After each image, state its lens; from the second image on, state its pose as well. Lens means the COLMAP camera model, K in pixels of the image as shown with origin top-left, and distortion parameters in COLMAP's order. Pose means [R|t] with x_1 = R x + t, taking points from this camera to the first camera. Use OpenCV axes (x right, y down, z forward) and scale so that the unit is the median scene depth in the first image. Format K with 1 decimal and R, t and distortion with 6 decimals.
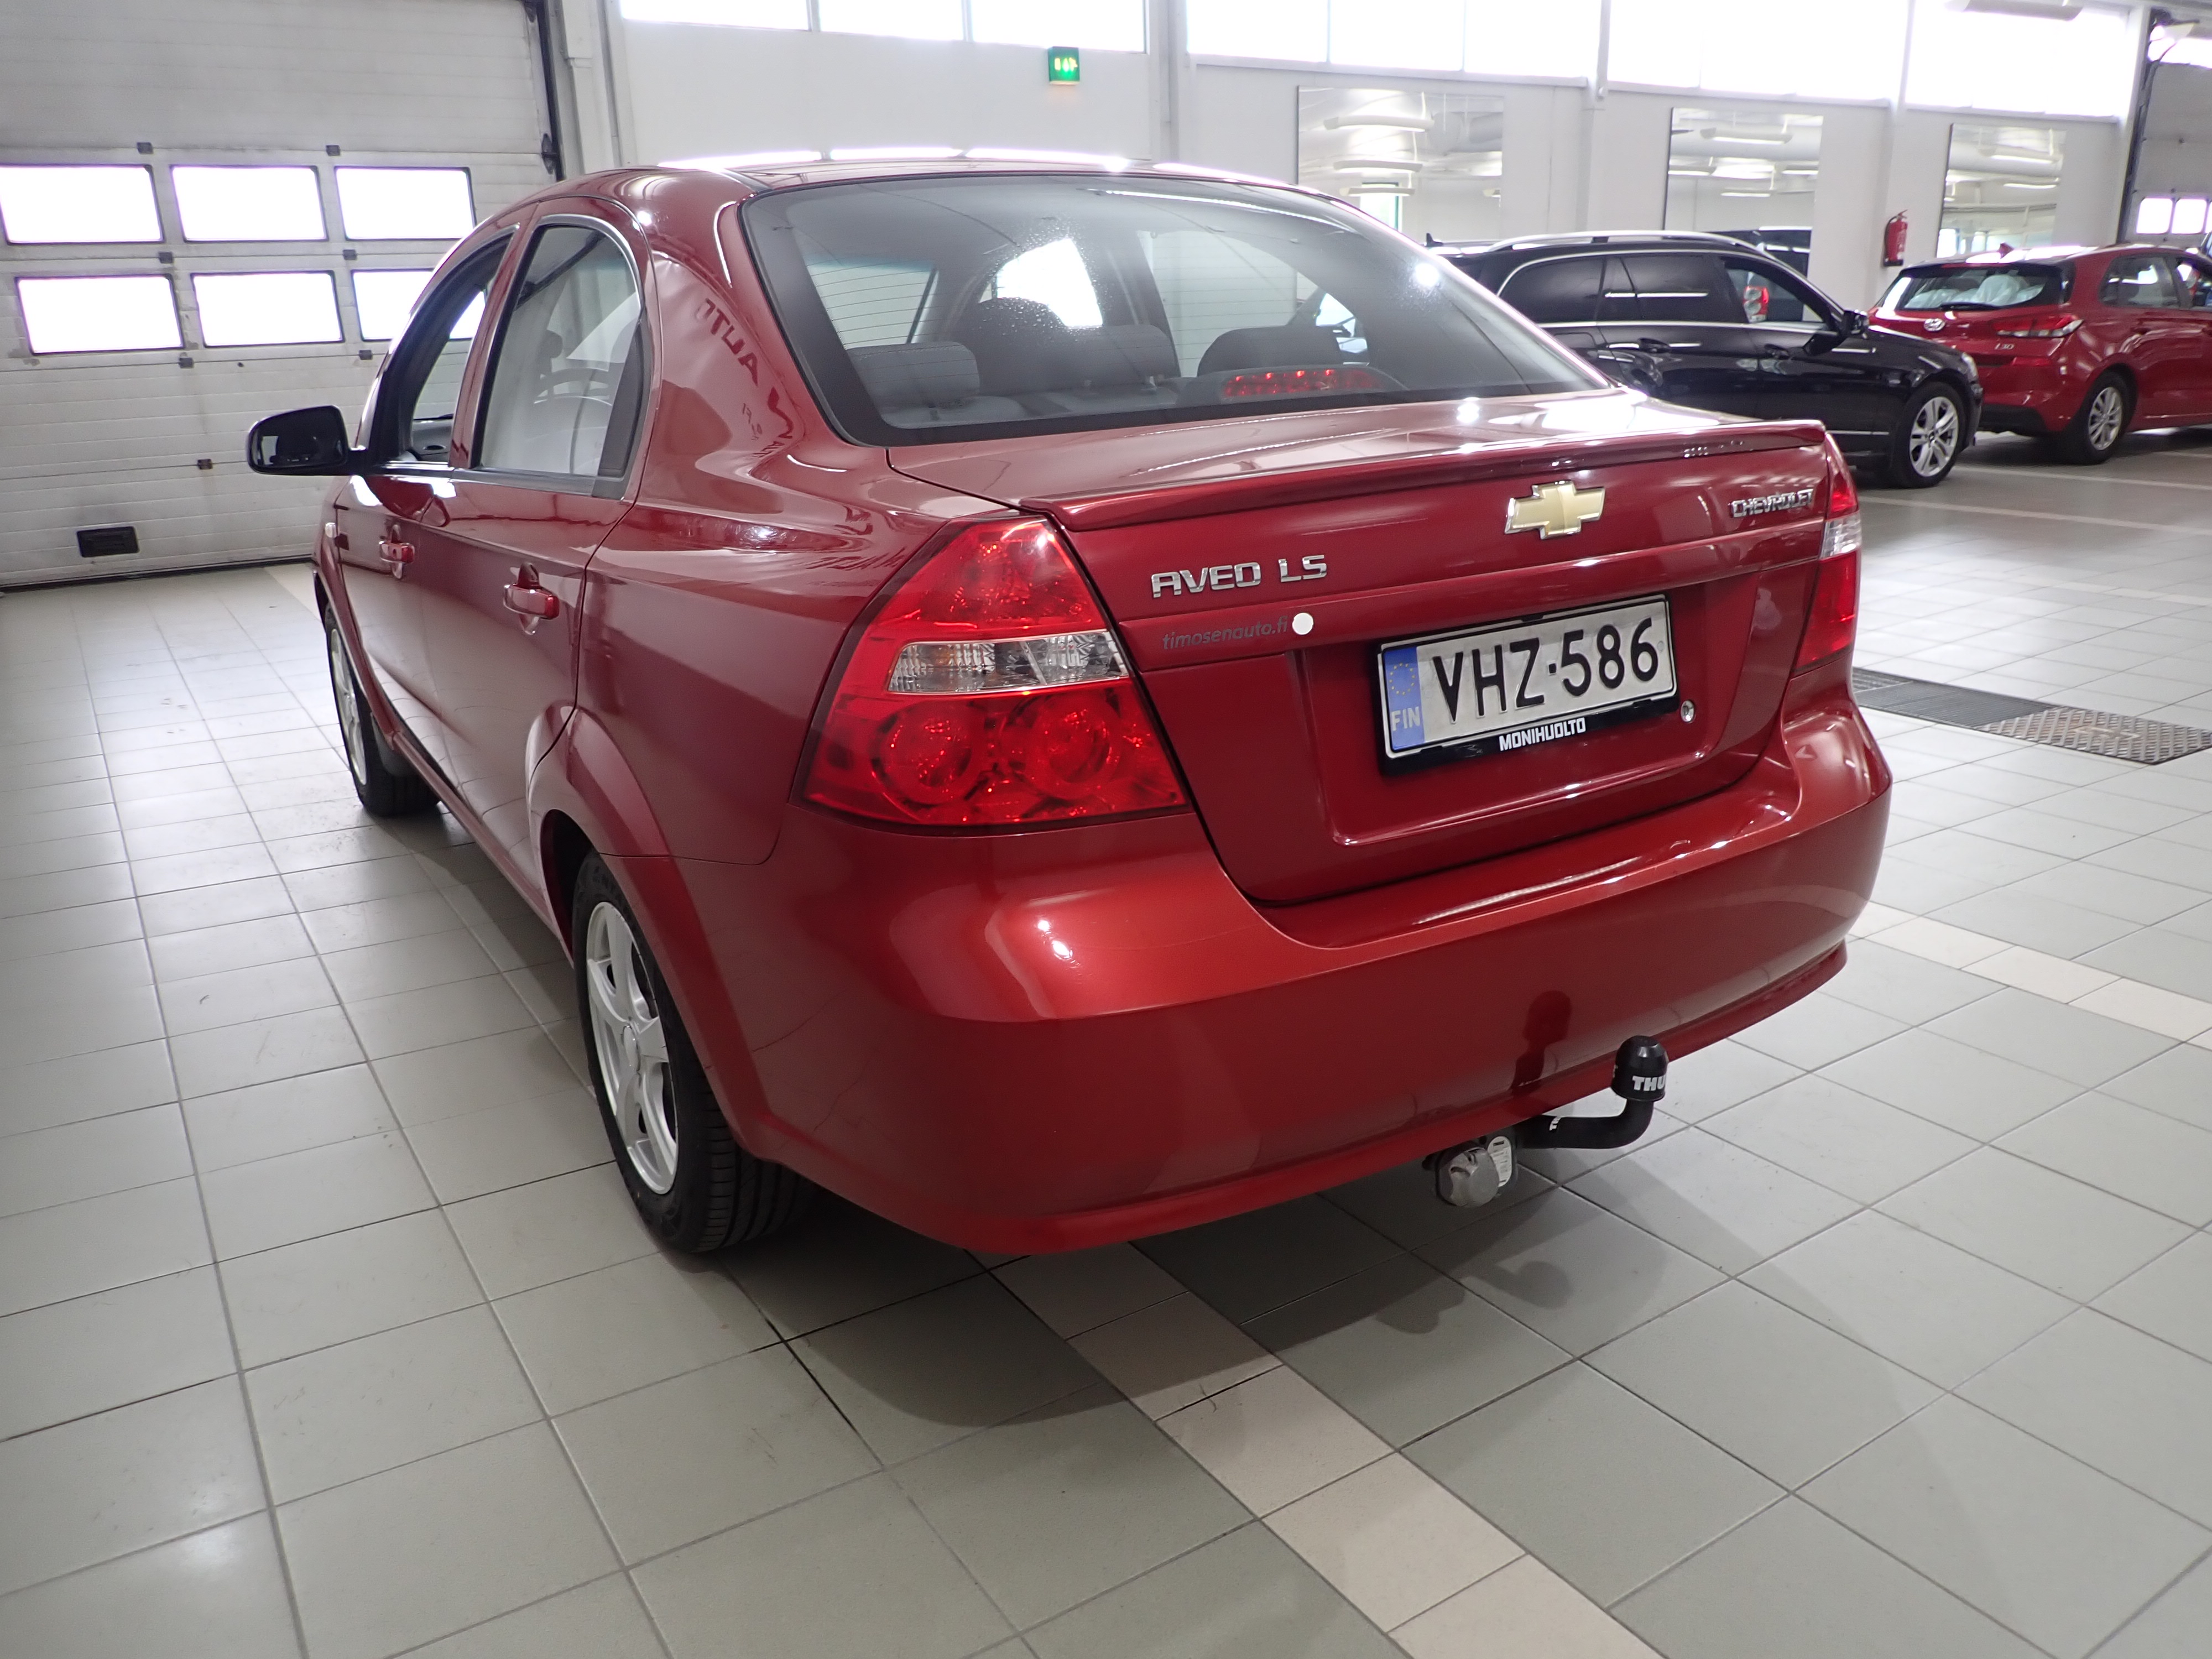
lens RADIAL K [[1636.7, 0, 1099.0], [0, 1636.7, 833.9], [0, 0, 1]] dist [-0.007301, -0.012429]
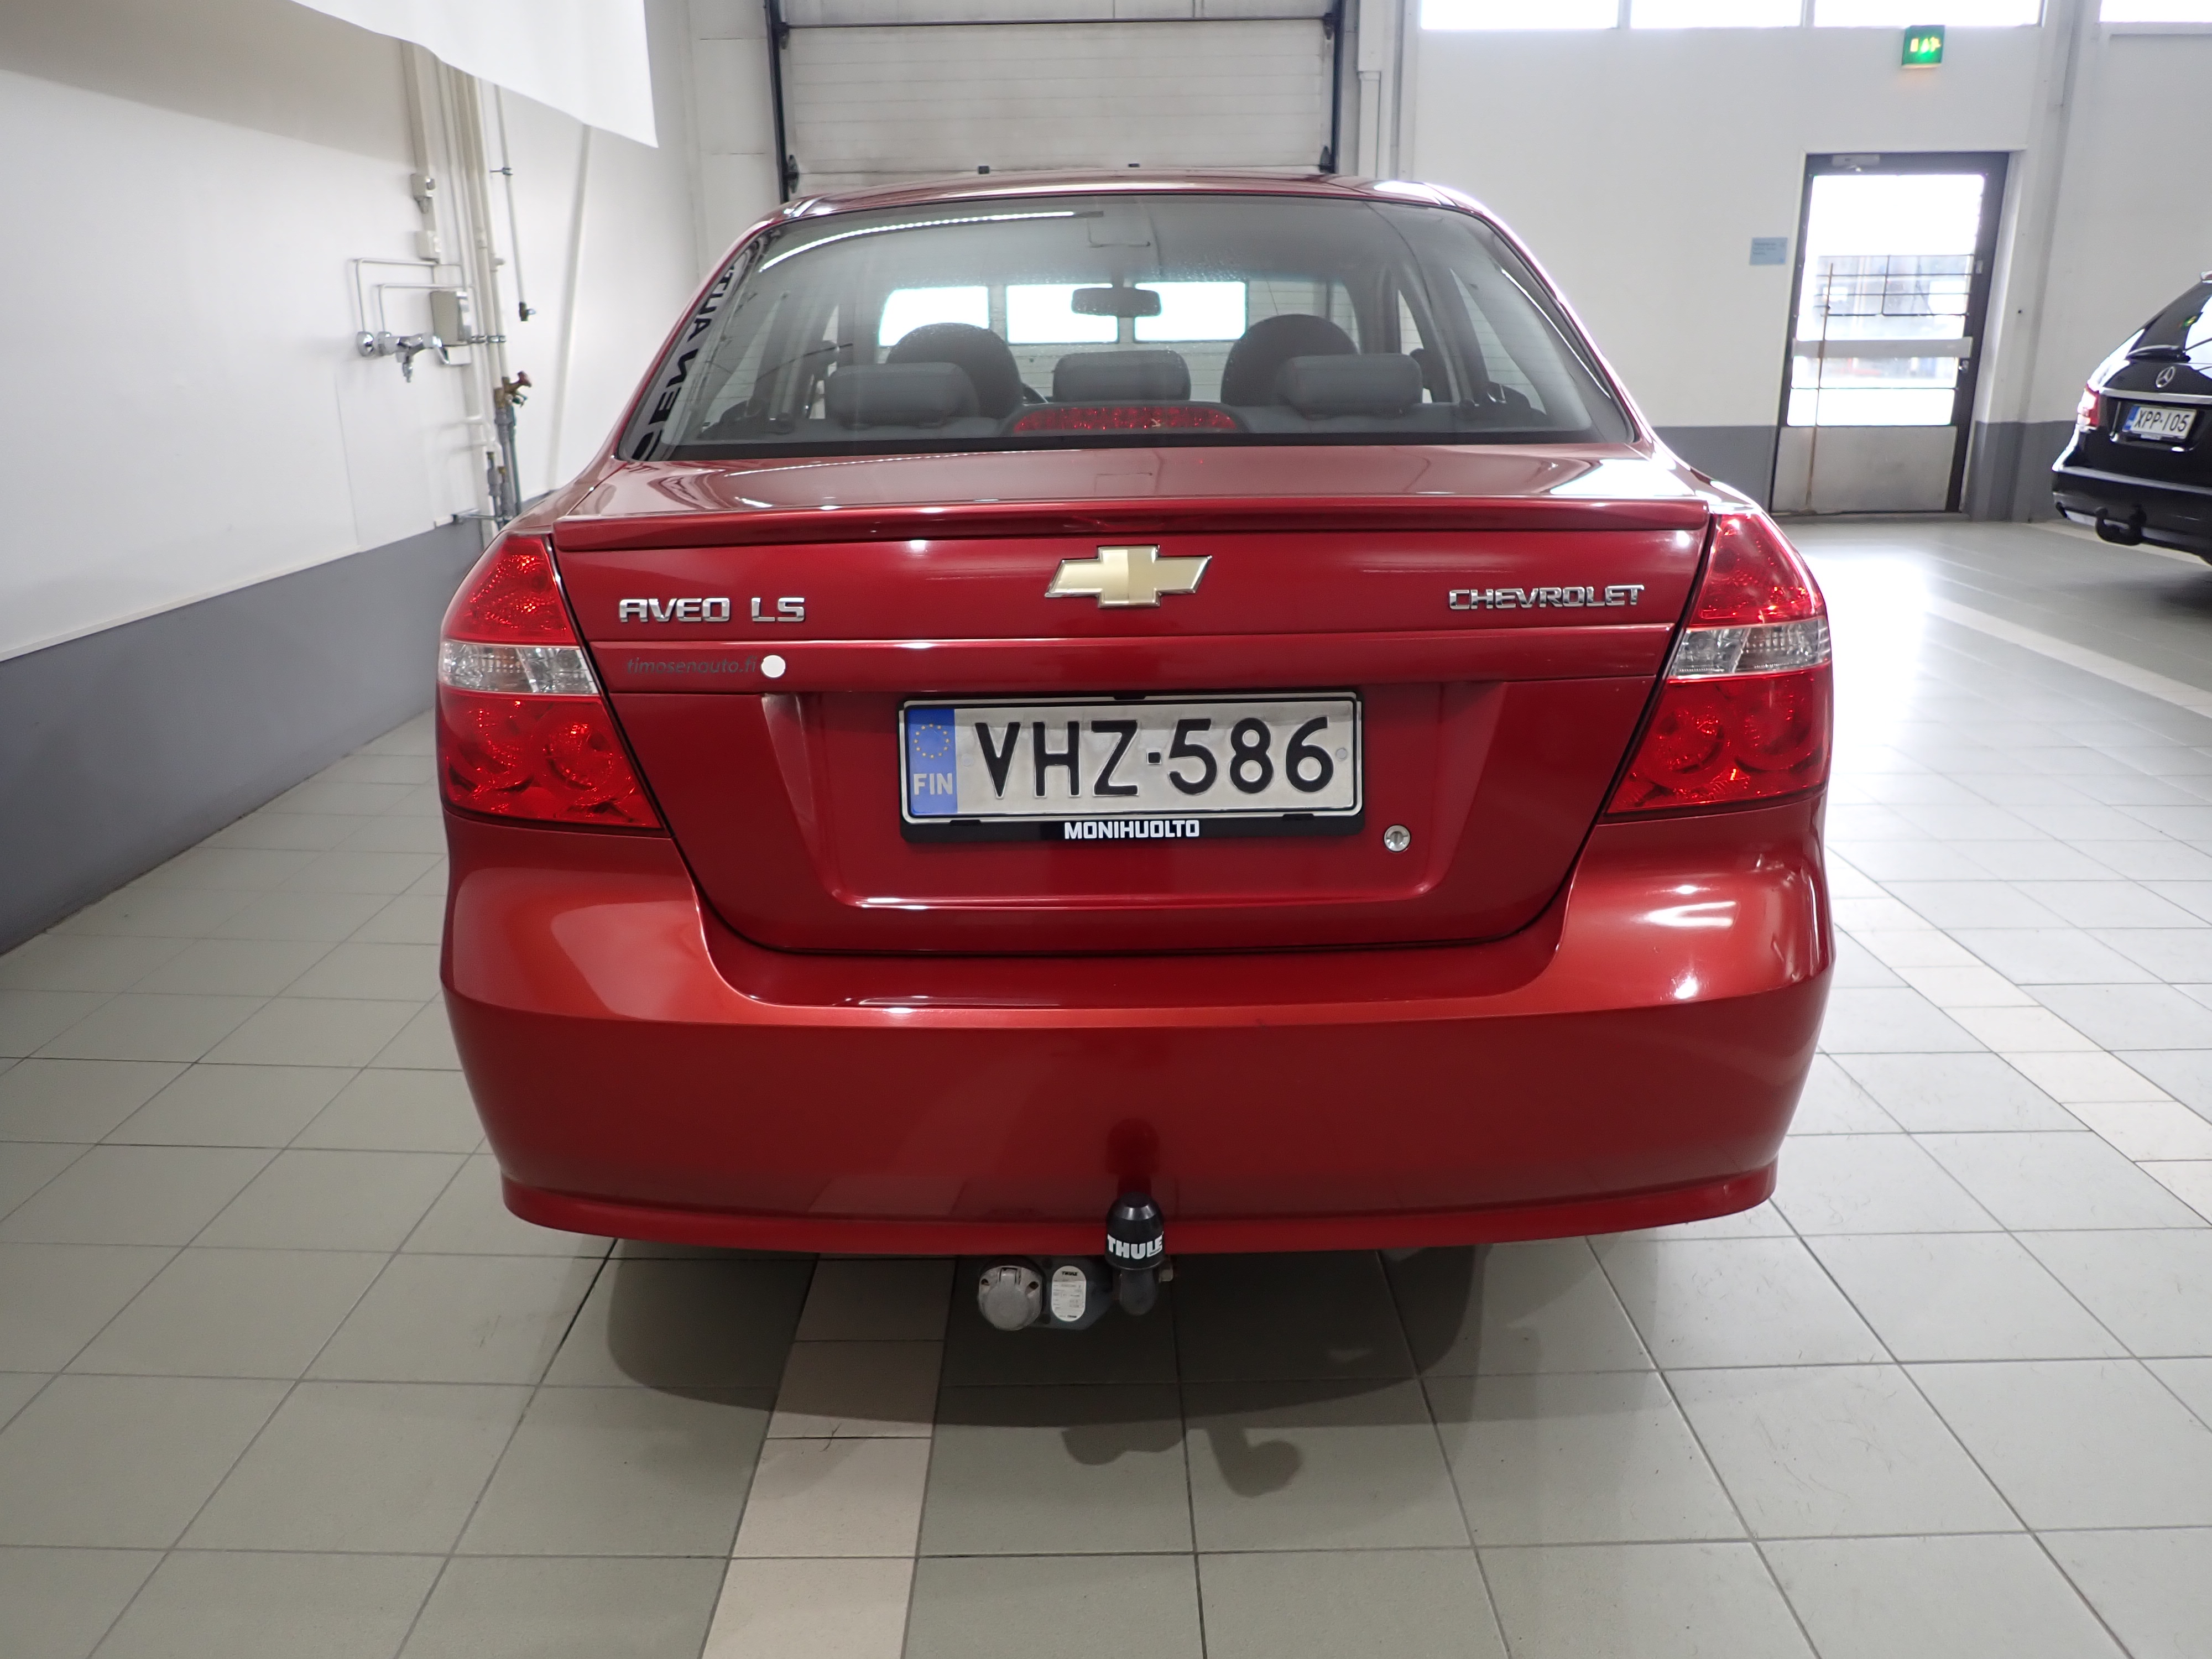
lens RADIAL K [[1624.2, 0, 1106.0], [0, 1624.2, 829.5], [0, 0, 1]] dist [0.003704, -0.008866]
pose [[0.844532, 0.173351, -0.506671, 0.697108], [-0.174687, 0.983579, 0.045347, -0.097669], [0.506212, 0.050212, 0.860946, 0.240955]]
